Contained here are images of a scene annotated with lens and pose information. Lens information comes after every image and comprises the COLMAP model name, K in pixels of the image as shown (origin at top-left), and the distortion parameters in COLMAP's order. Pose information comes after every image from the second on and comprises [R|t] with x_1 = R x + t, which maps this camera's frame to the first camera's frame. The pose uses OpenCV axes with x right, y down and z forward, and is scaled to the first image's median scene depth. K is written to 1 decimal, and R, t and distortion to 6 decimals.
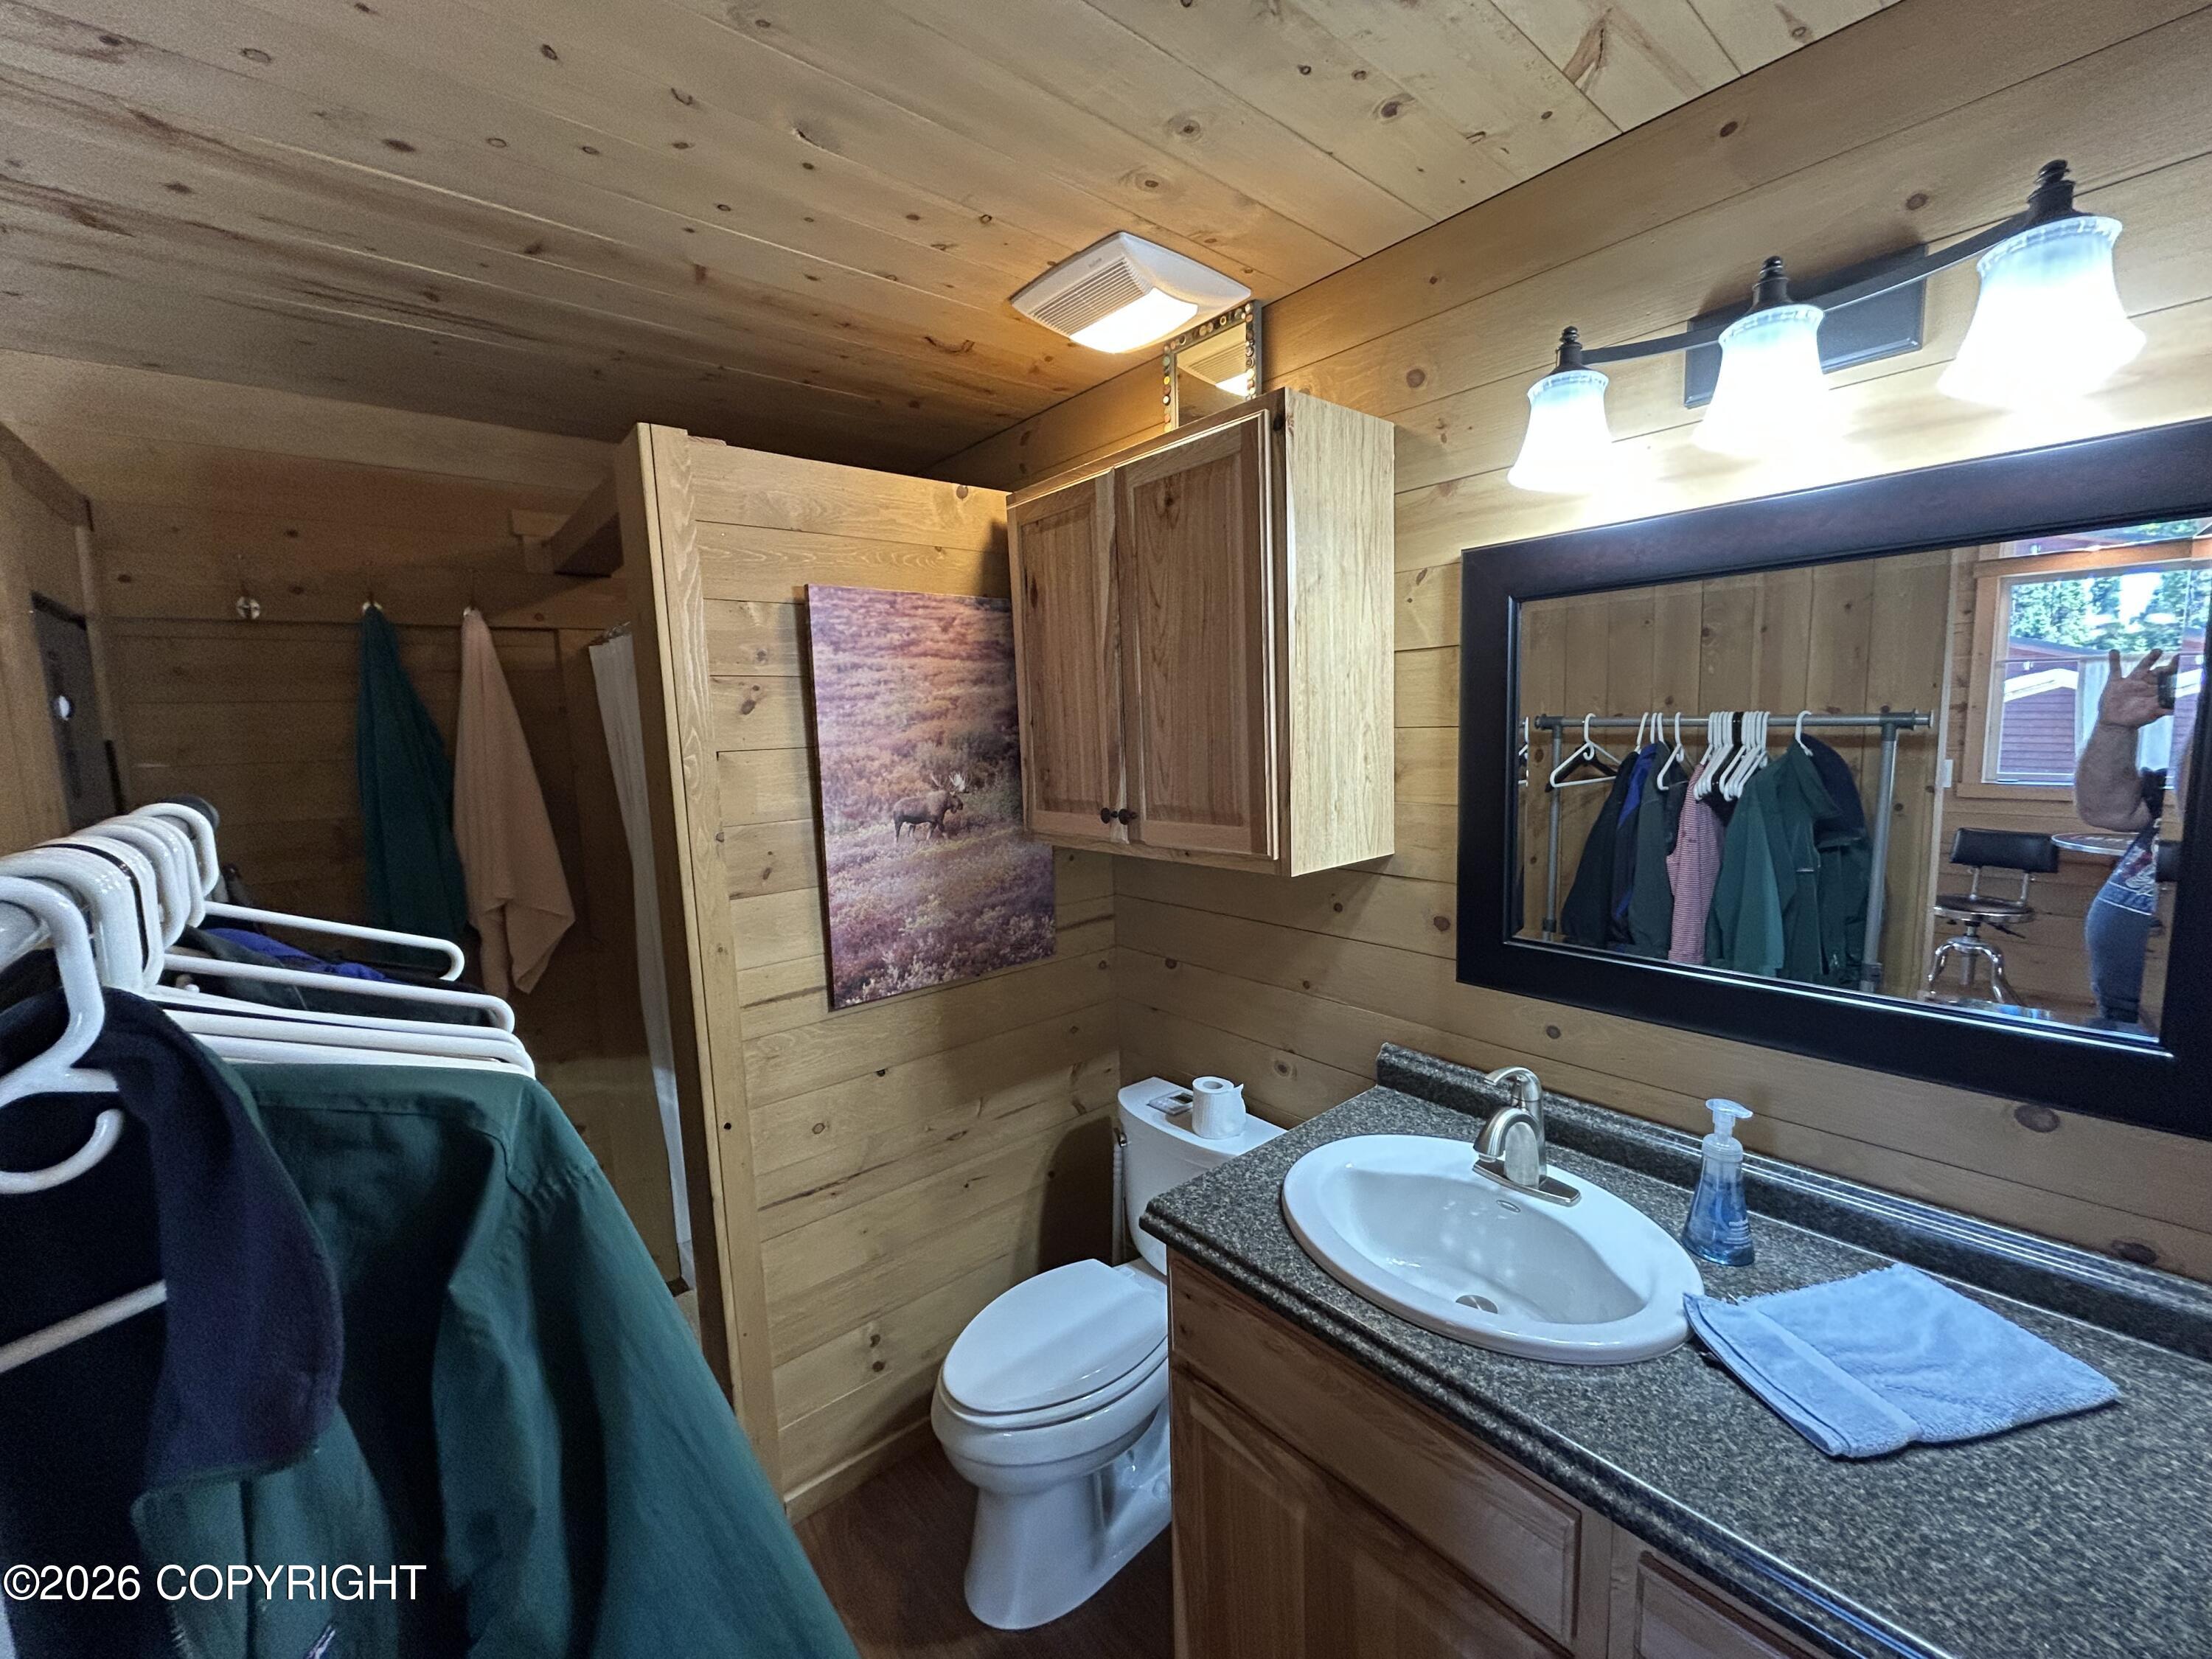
lens RADIAL K [[891.6, 0, 1106.0], [0, 891.6, 829.5], [0, 0, 1]] dist [-0.003118, 0.003497]
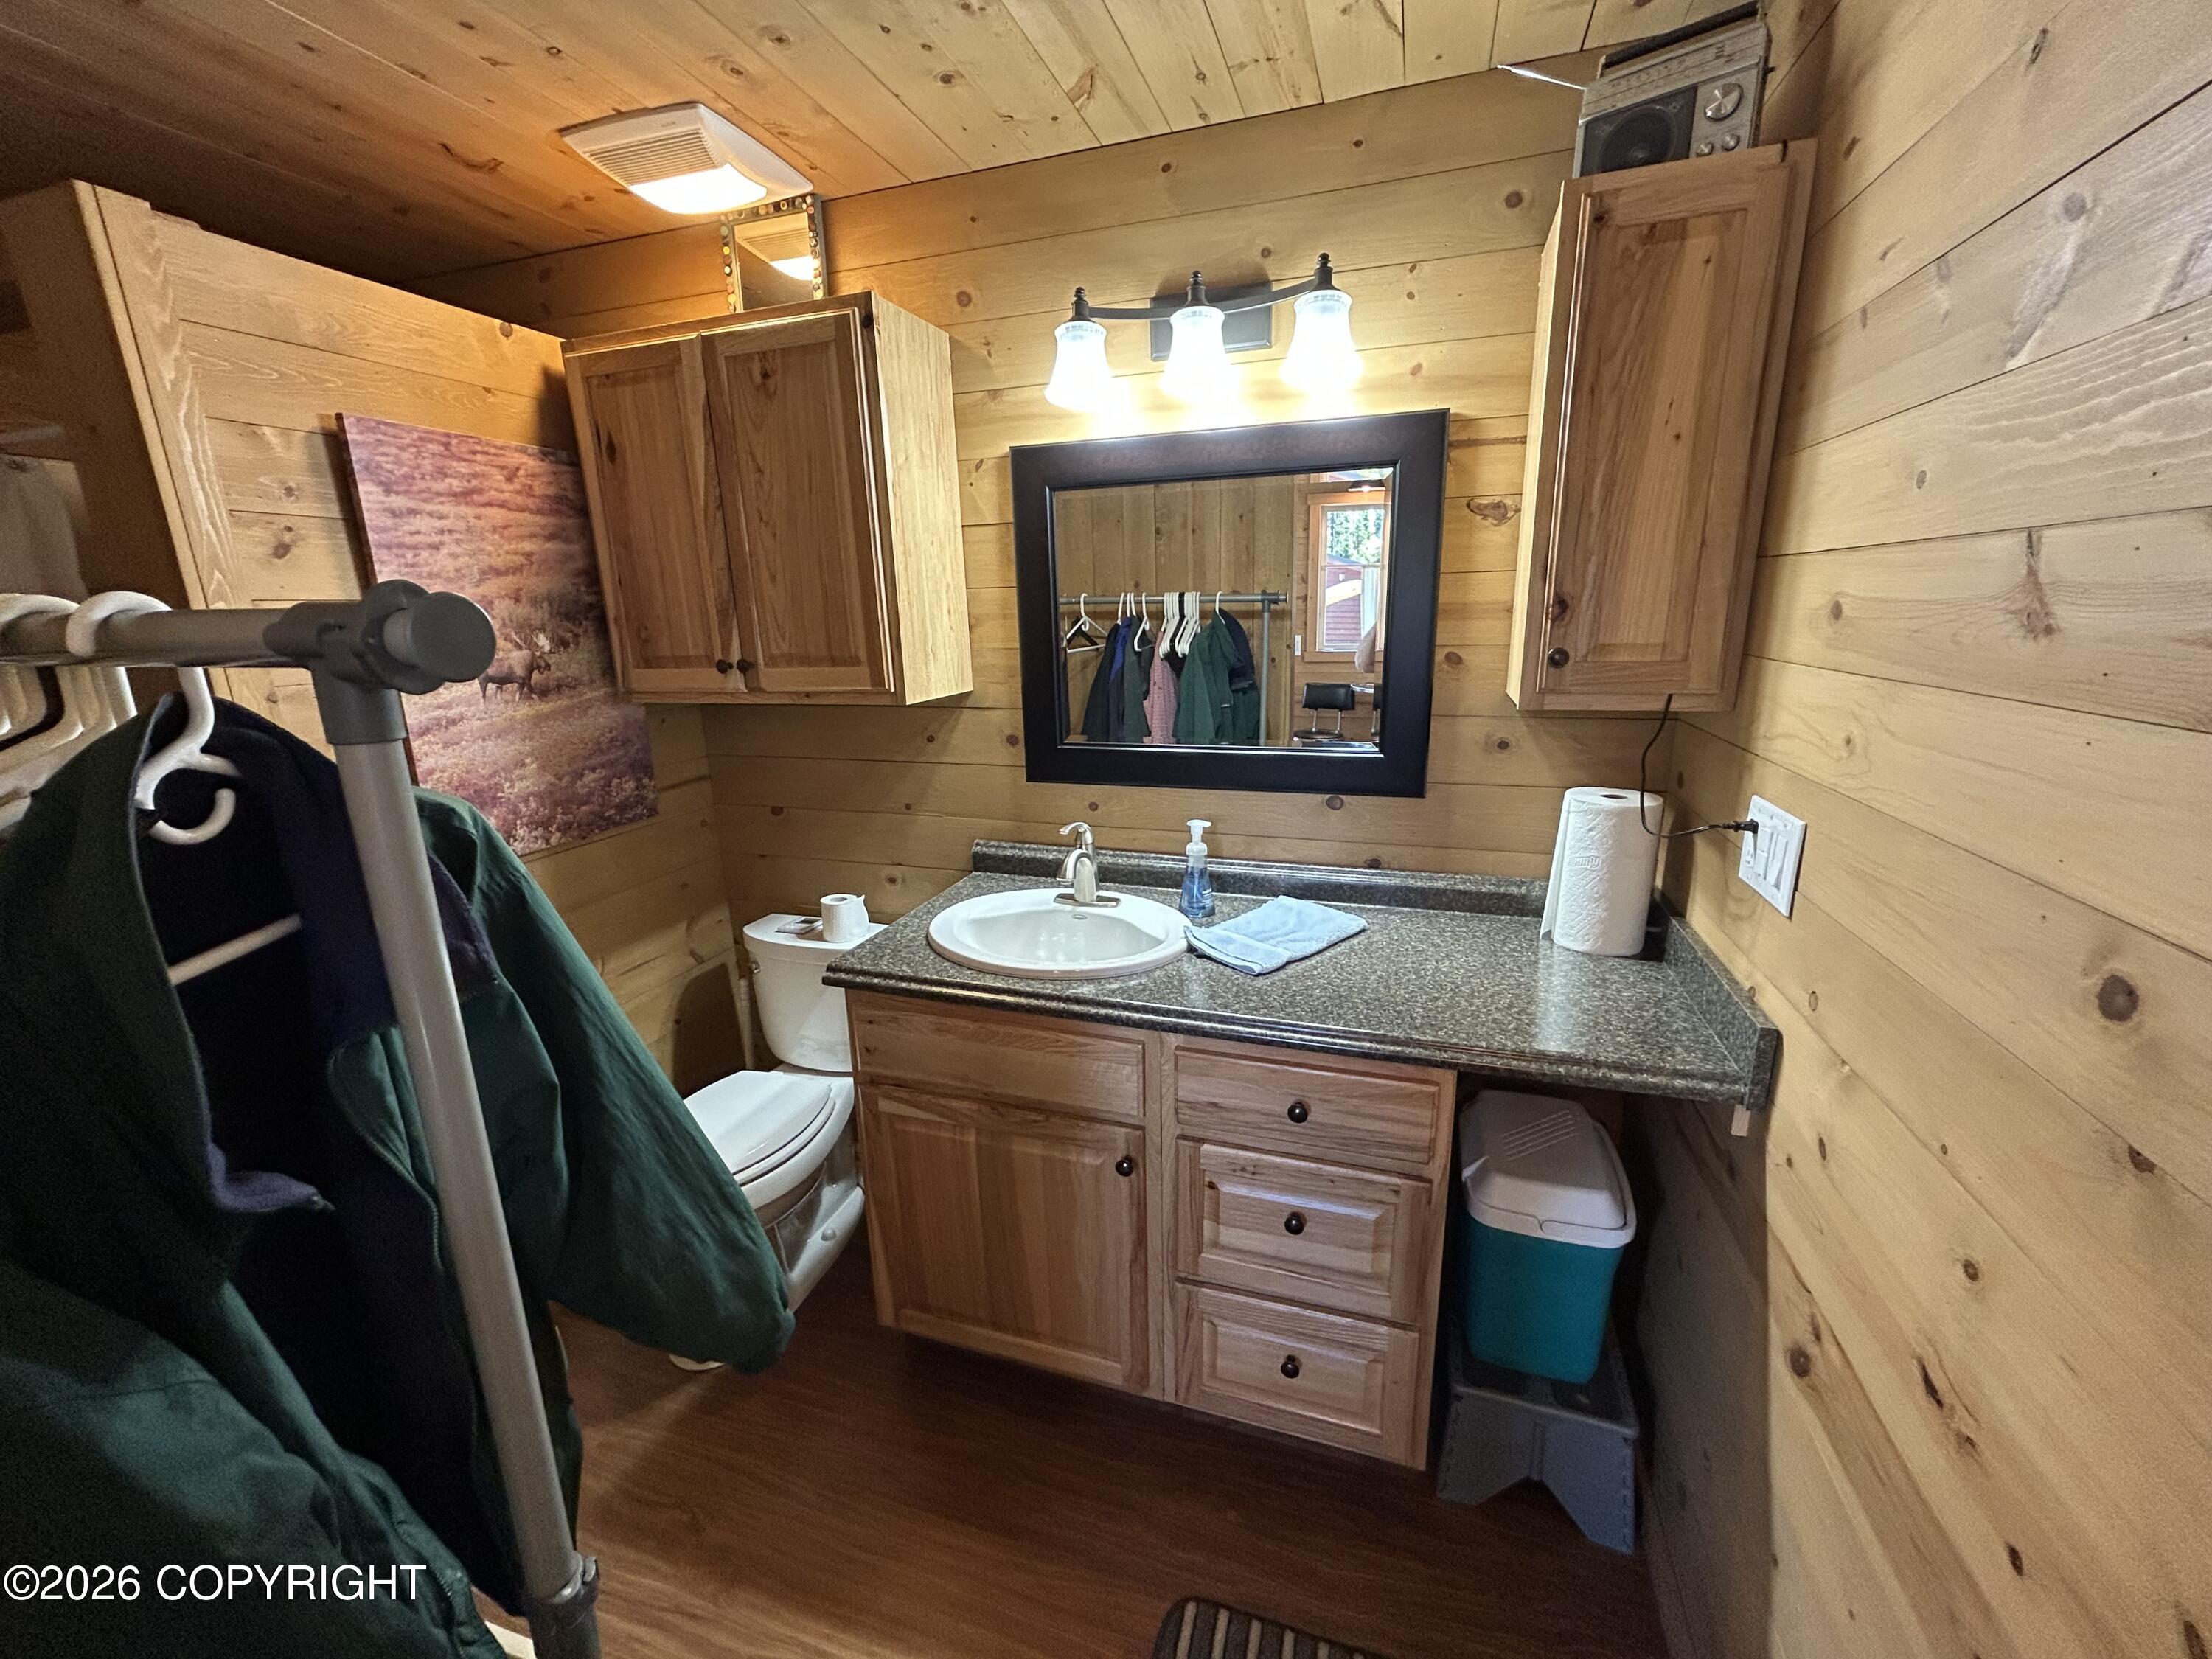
lens RADIAL K [[895.7, 0, 1106.0], [0, 895.7, 829.5], [0, 0, 1]] dist [-0.001211, 0.000637]
pose [[0.855591, -0.114012, 0.504942, -0.181266], [0.059000, 0.990565, 0.123689, 0.076416], [-0.514280, -0.076036, 0.854245, -0.205514]]
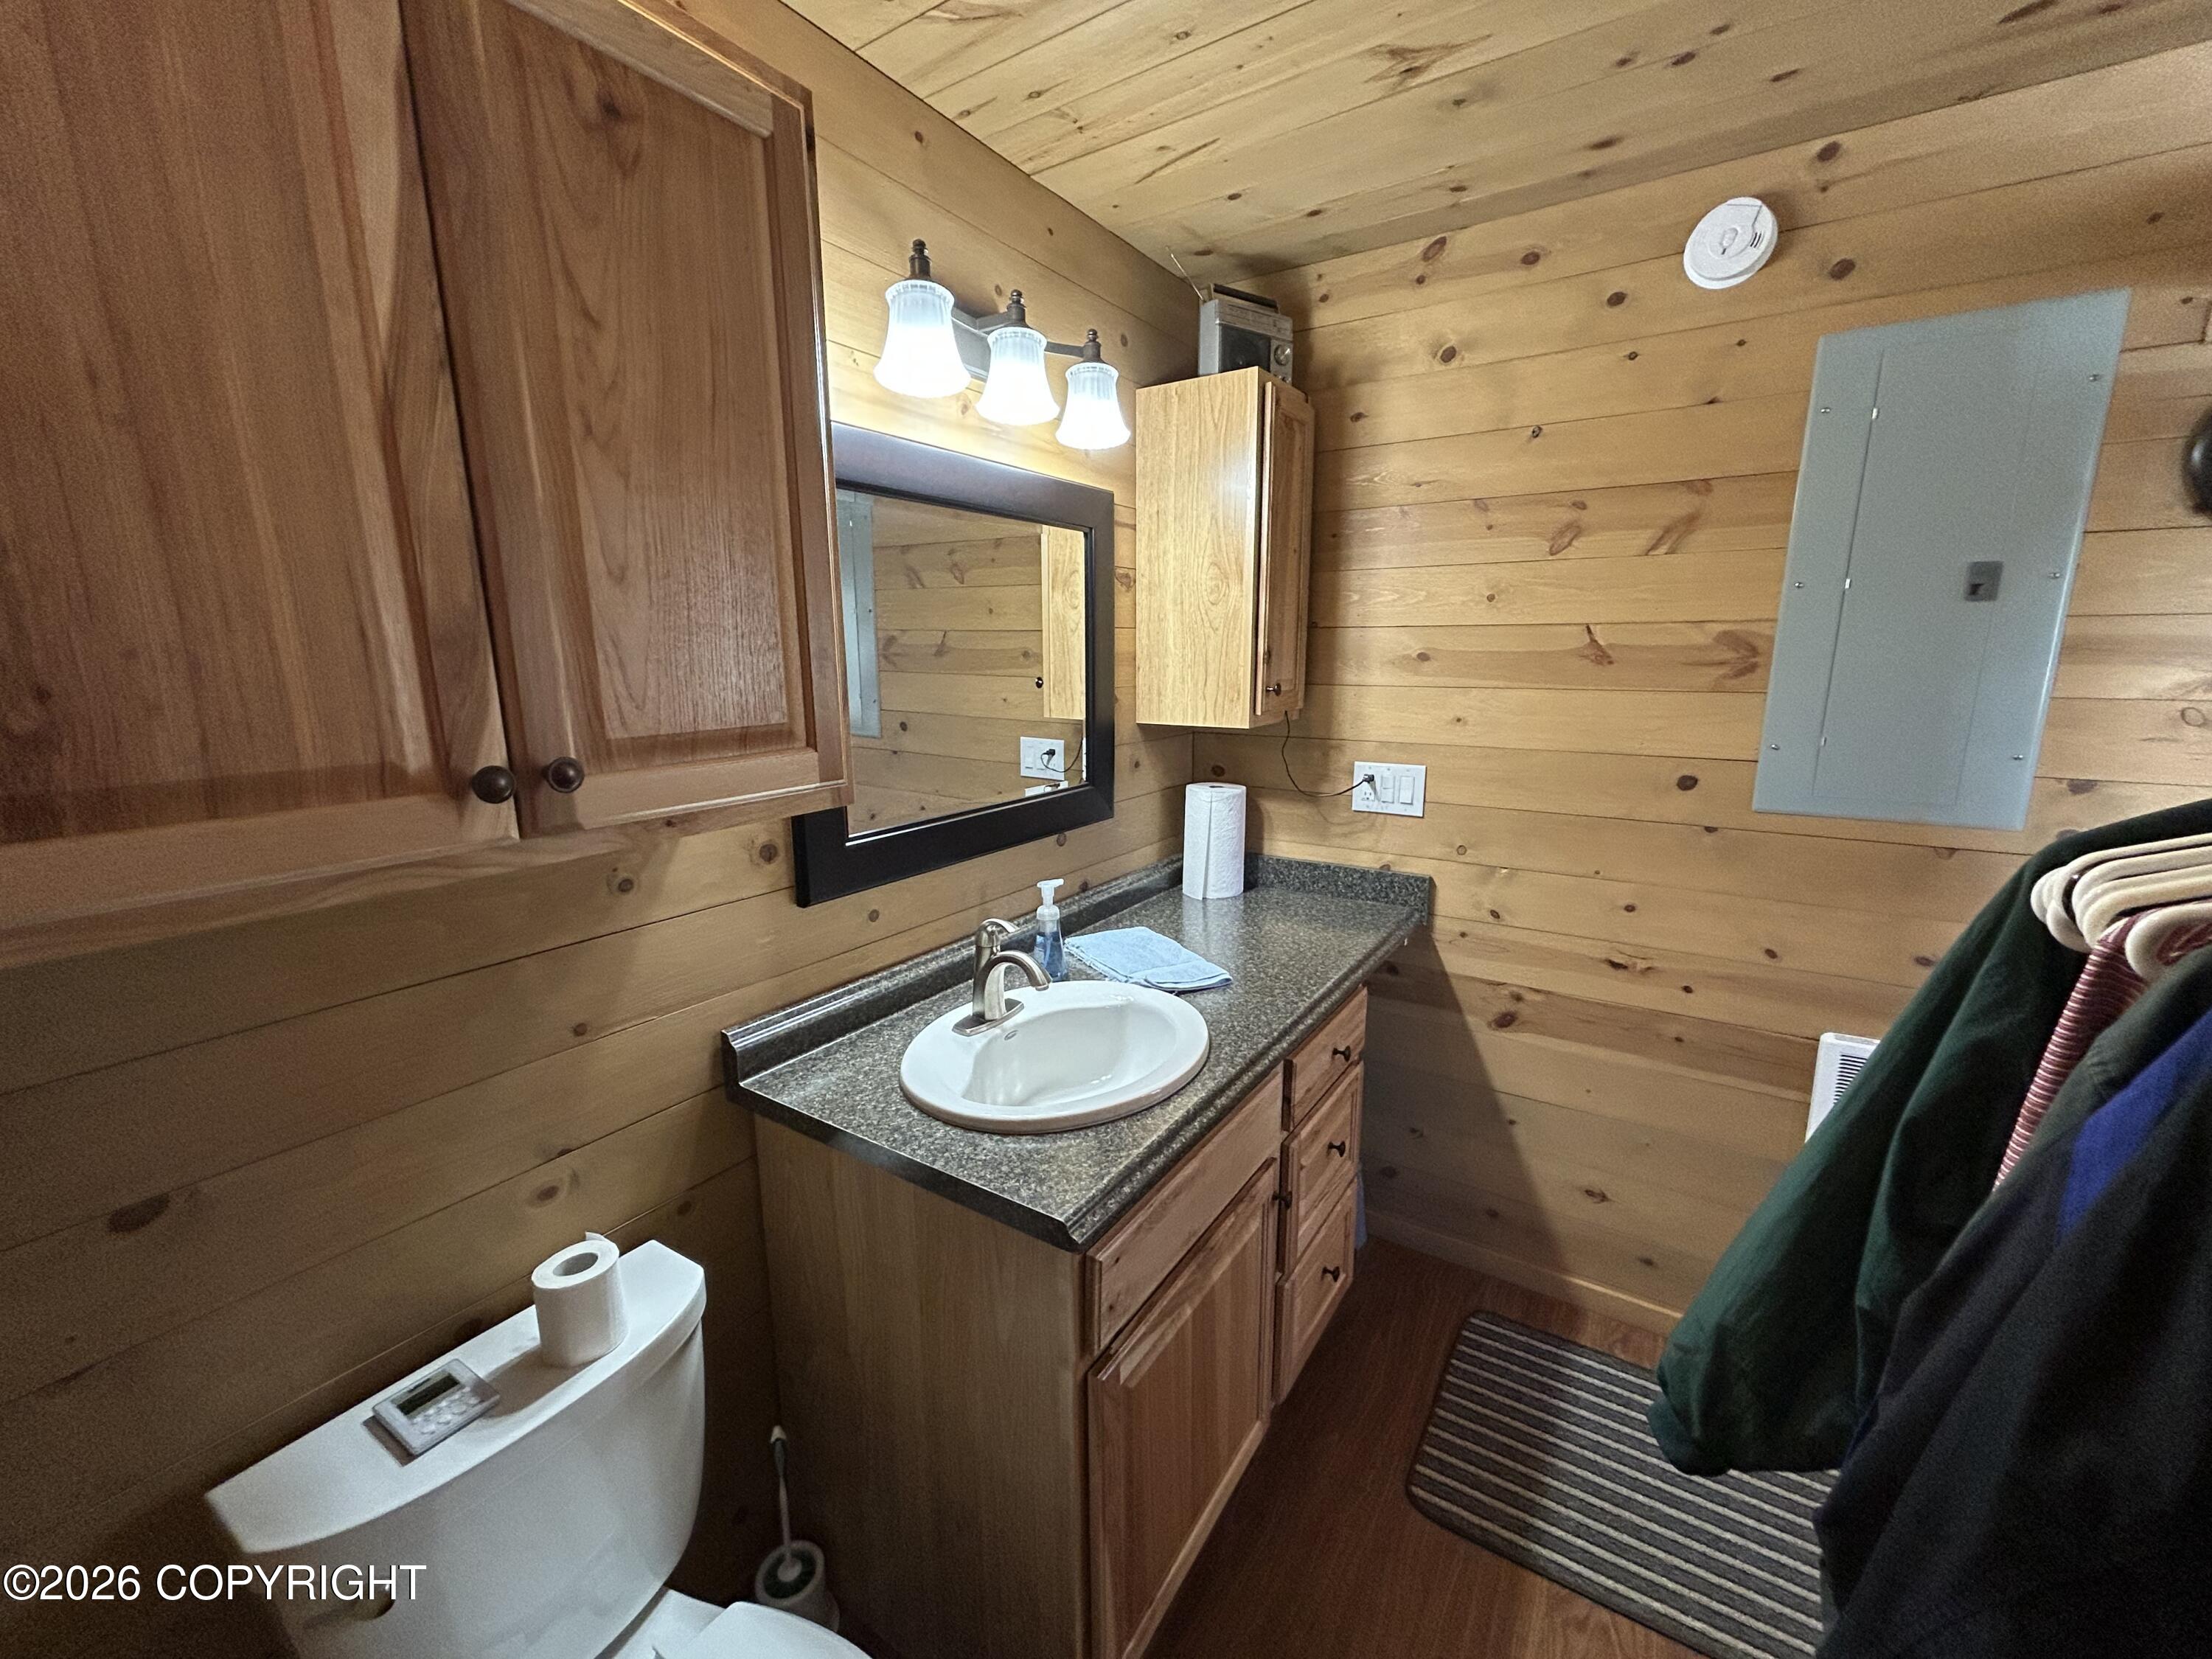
lens RADIAL K [[898.8, 0, 1106.0], [0, 898.8, 829.5], [0, 0, 1]] dist [-0.003483, -0.000089]
pose [[-0.288929, -0.157992, 0.944224, -0.495098], [0.127562, 0.971140, 0.201530, -0.044975], [-0.948814, 0.178675, -0.260436, 0.869241]]
